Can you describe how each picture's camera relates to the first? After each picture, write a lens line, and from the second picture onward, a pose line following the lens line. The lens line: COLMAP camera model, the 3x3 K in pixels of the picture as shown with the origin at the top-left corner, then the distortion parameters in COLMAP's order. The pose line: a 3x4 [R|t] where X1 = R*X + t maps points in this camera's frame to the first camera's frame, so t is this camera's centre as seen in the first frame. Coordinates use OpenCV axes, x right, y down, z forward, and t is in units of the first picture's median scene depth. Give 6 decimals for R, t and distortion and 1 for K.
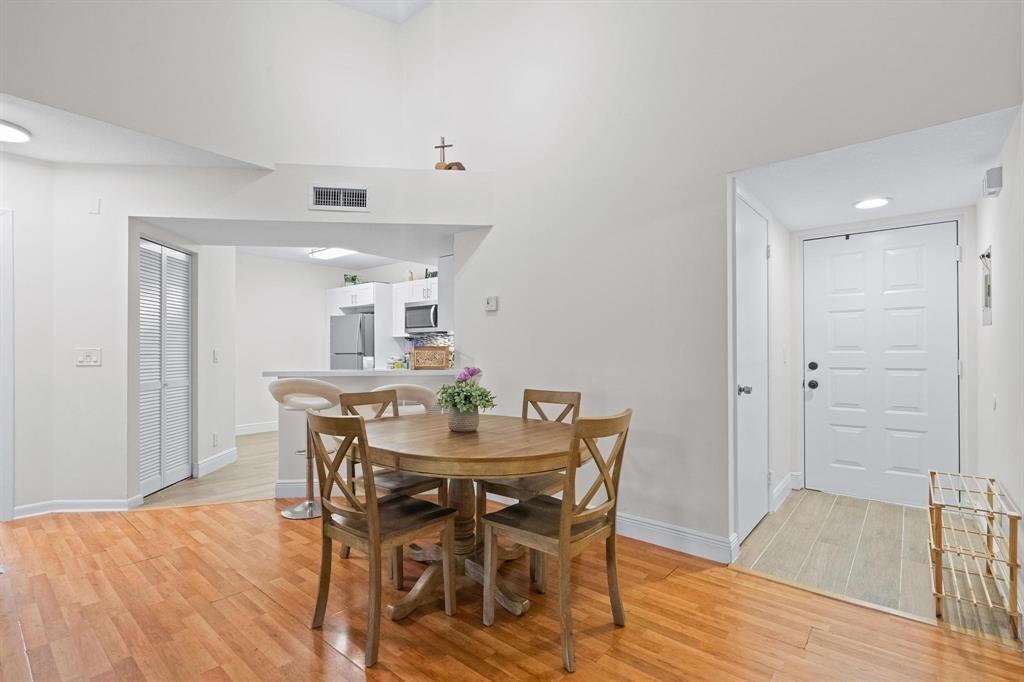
lens RADIAL K [[466.6, 0, 514.5], [0, 466.6, 350.2], [0, 0, 1]] dist [0.001950, 0.000424]
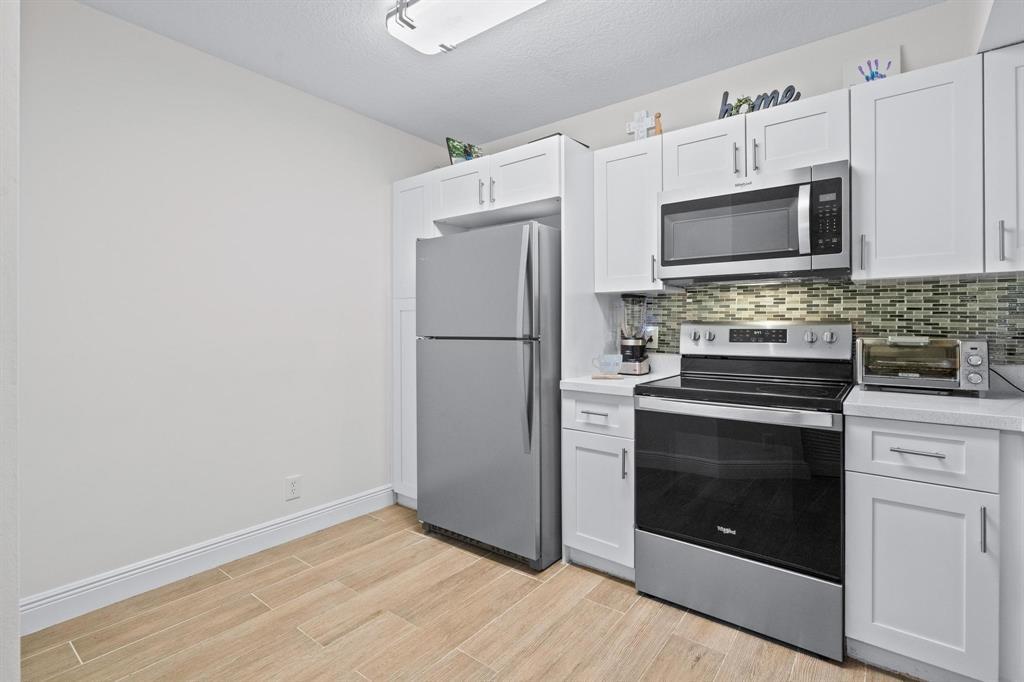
lens RADIAL K [[464.8, 0, 513.5], [0, 464.8, 326.3], [0, 0, 1]] dist [0.000361, 0.000022]
pose [[0.999295, 0.000879, 0.037545, -0.348228], [-0.001074, 0.999986, 0.005165, -0.003588], [-0.037539, -0.005202, 0.999282, 0.649124]]
